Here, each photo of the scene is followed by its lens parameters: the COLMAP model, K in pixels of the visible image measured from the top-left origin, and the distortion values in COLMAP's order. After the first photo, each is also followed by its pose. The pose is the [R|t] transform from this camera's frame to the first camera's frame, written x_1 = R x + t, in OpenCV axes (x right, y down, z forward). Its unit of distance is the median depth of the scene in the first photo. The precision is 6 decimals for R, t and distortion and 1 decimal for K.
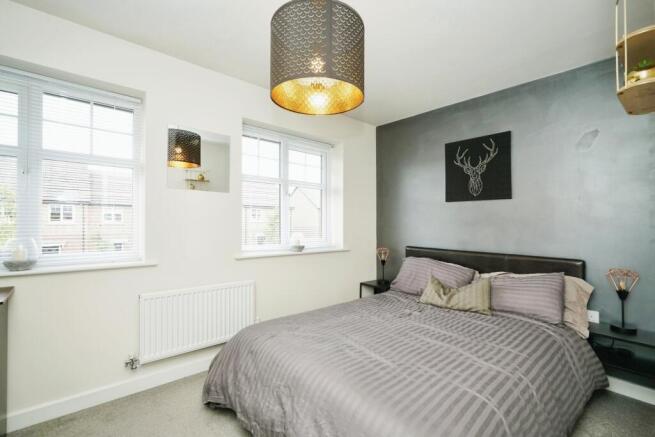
lens RADIAL K [[292.3, 0, 326.1], [0, 292.3, 221.9], [0, 0, 1]] dist [-0.002608, -0.000085]
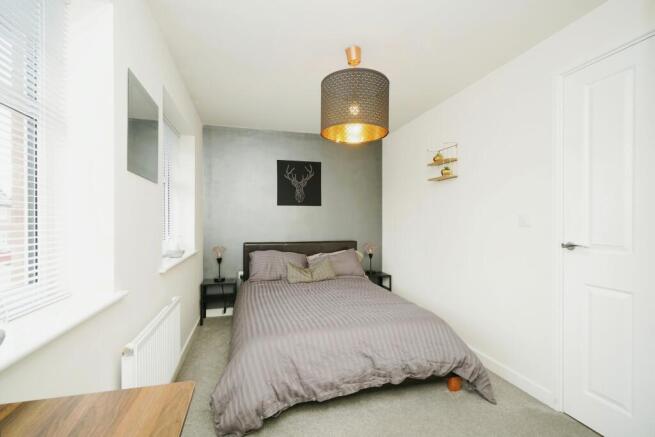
lens RADIAL K [[292.3, 0, 326.1], [0, 292.3, 221.9], [0, 0, 1]] dist [-0.002608, -0.000085]
pose [[0.443108, -0.010464, 0.896407, -0.709796], [0.004495, 0.999945, 0.009451, -0.007739], [-0.896457, -0.000159, 0.443130, 0.267174]]
